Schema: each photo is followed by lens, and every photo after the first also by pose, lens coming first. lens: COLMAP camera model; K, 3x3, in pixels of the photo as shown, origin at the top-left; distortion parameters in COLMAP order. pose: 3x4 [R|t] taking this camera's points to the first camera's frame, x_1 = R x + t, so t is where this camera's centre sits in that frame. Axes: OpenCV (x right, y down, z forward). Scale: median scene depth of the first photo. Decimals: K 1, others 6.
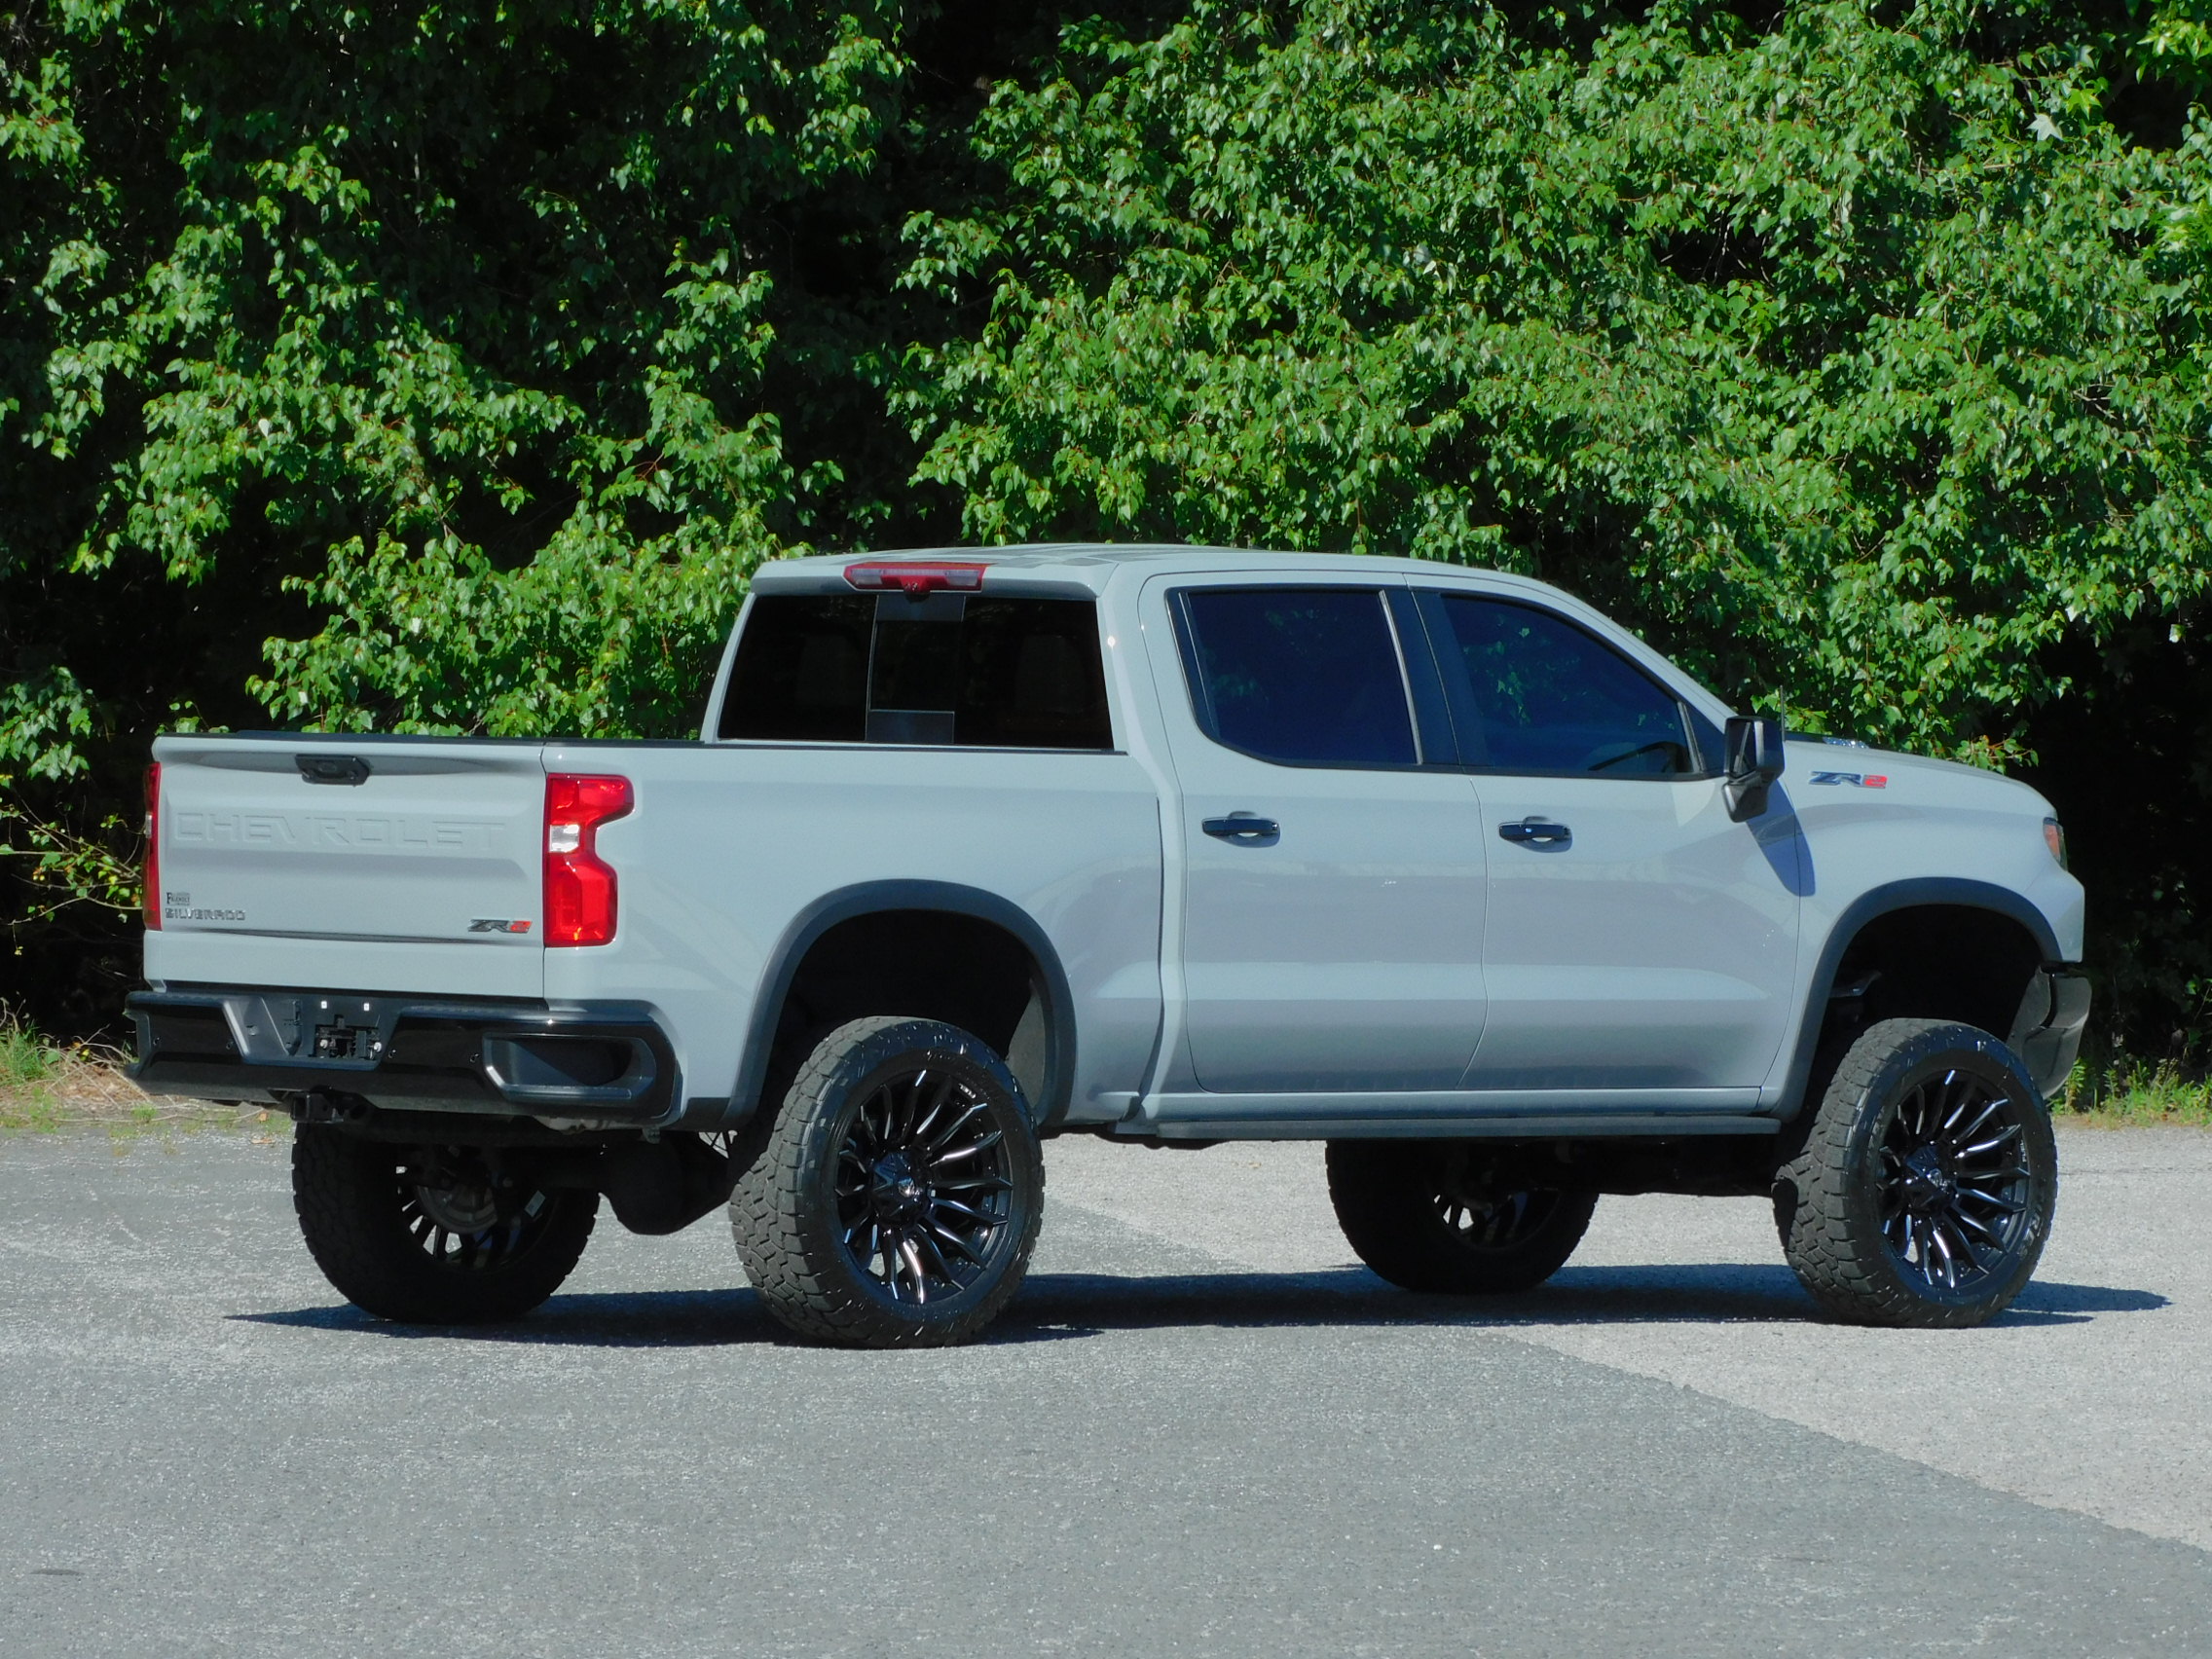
lens RADIAL K [[12961.1, 0, 1108.7], [0, 12961.1, 828.8], [0, 0, 1]] dist [0.467363, 0.000000]
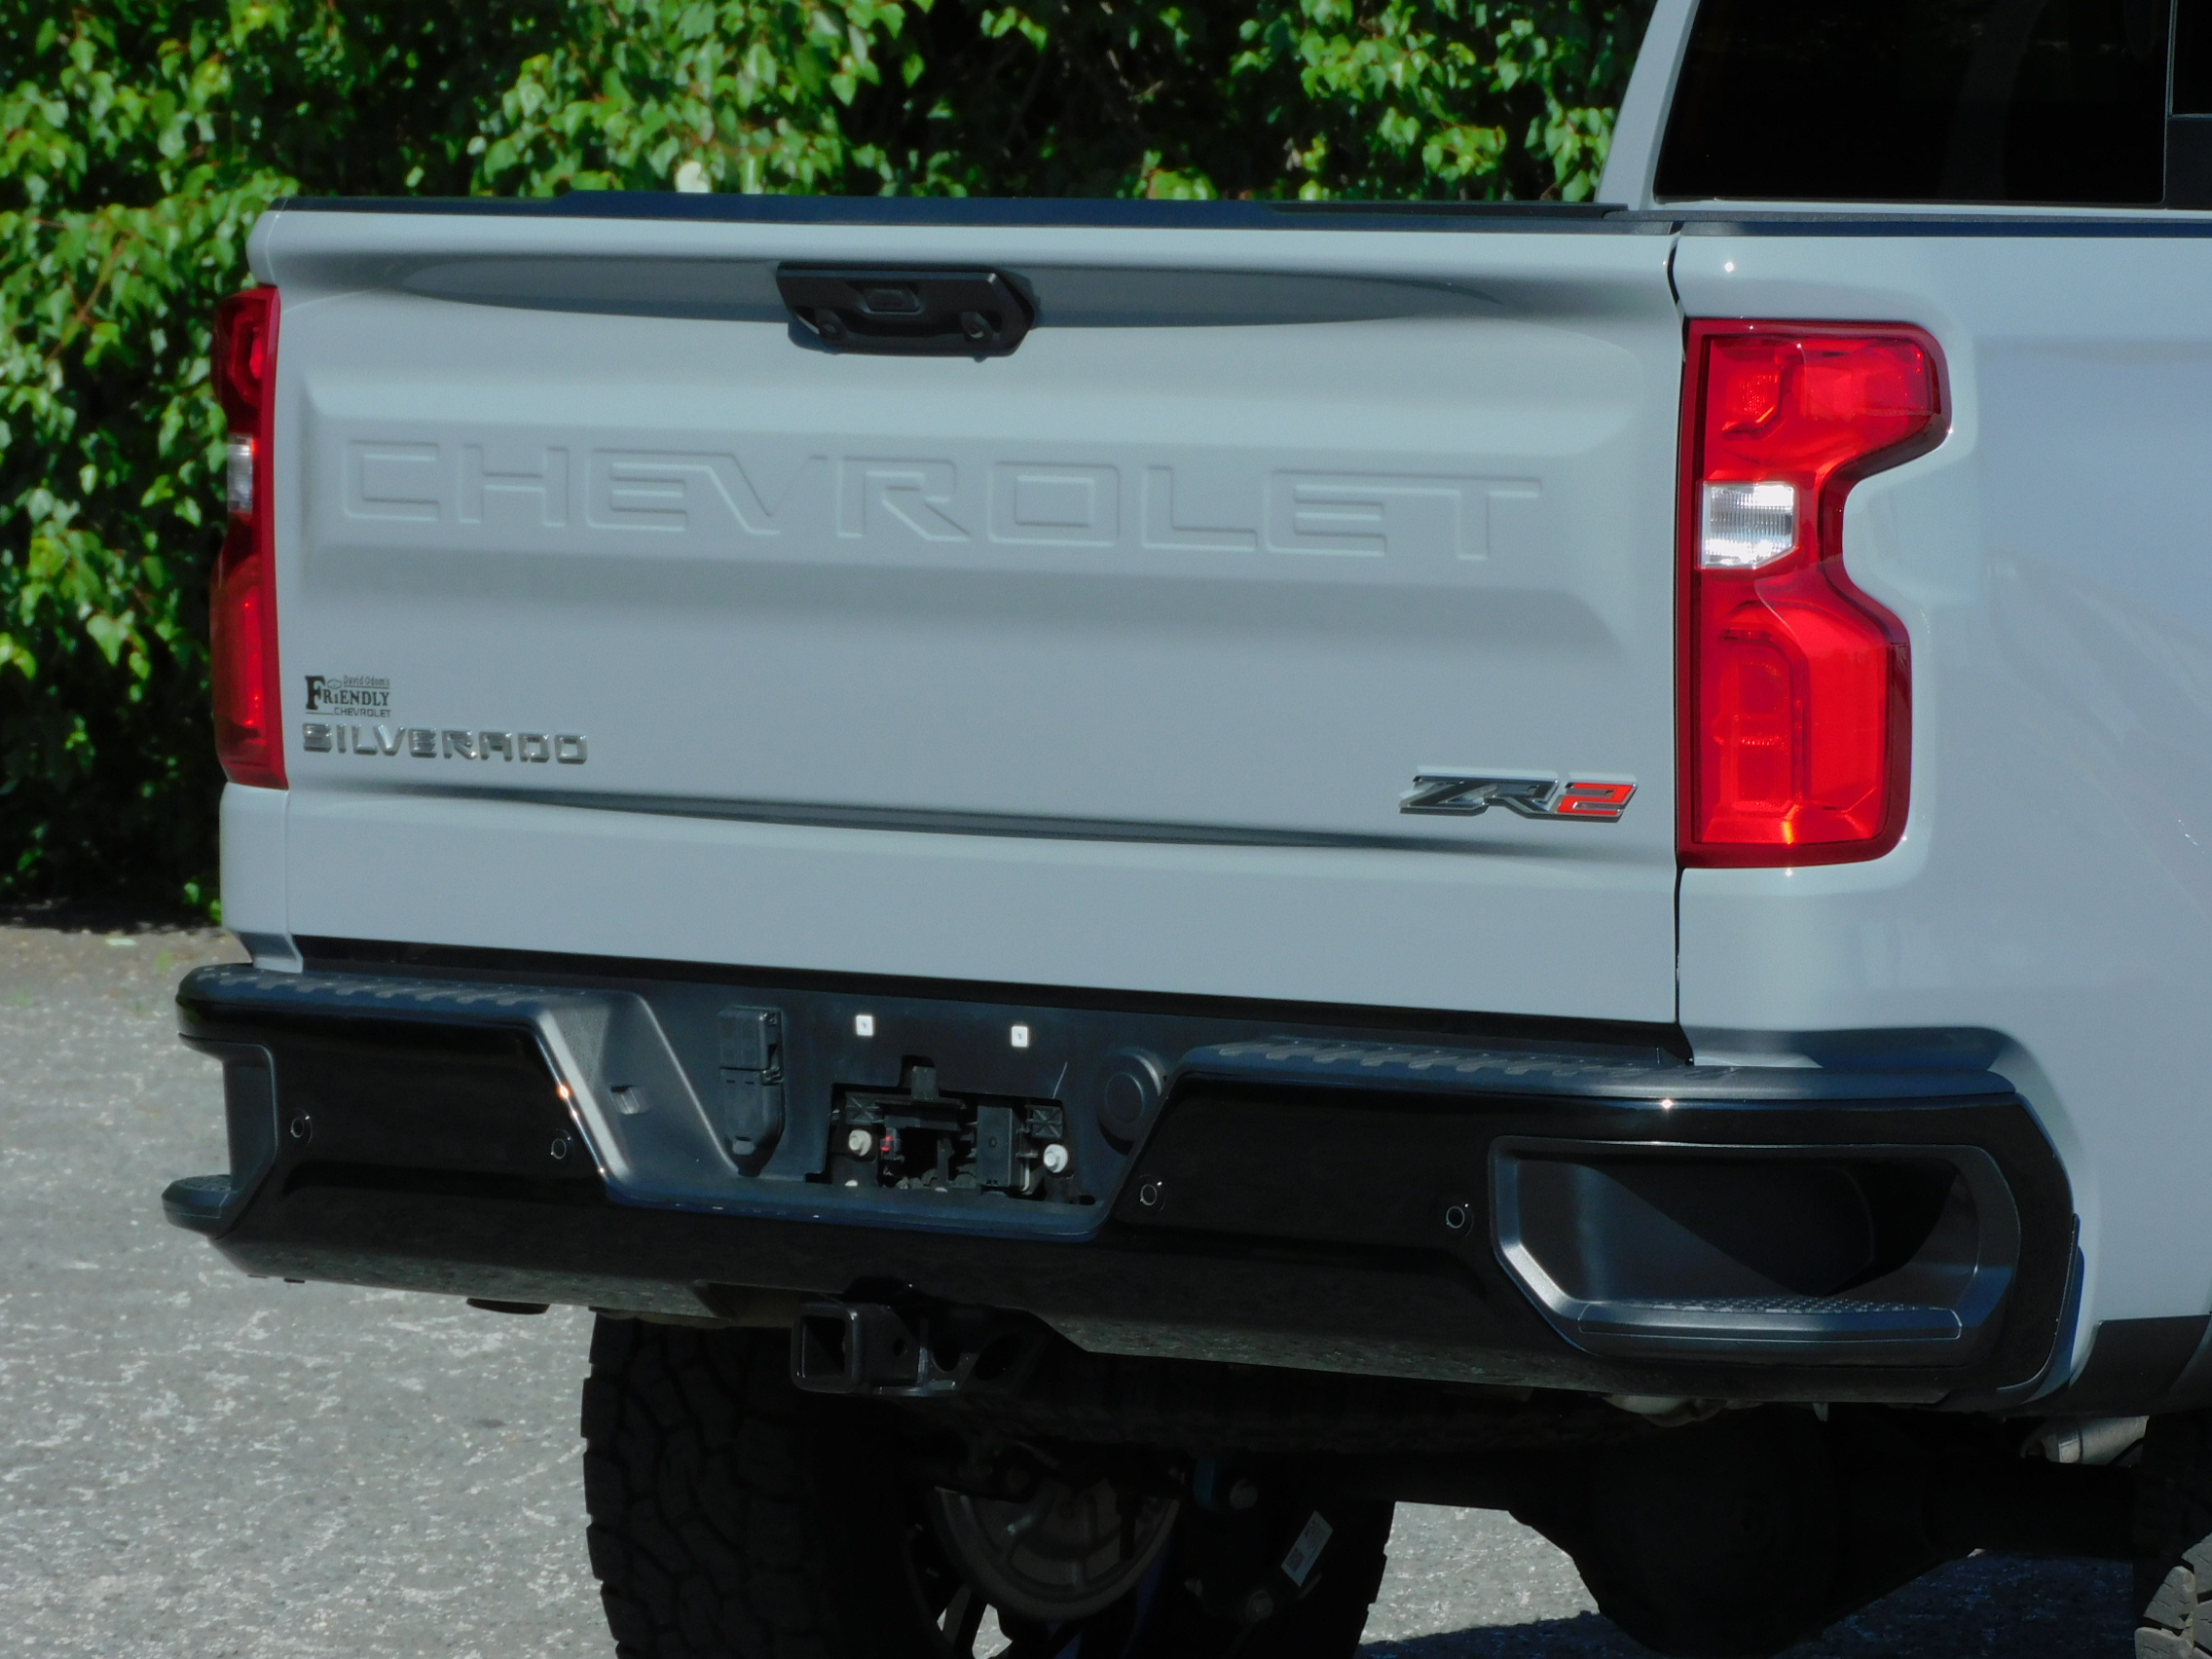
lens RADIAL K [[14130.0, 0, 1105.9], [0, 14130.0, 829.0], [0, 0, 1]] dist [-0.974473, 0.000000]
pose [[0.992466, -0.014117, 0.121704, -0.098398], [0.009050, 0.999073, 0.042092, -0.006398], [-0.122186, -0.040673, 0.991673, 0.651103]]
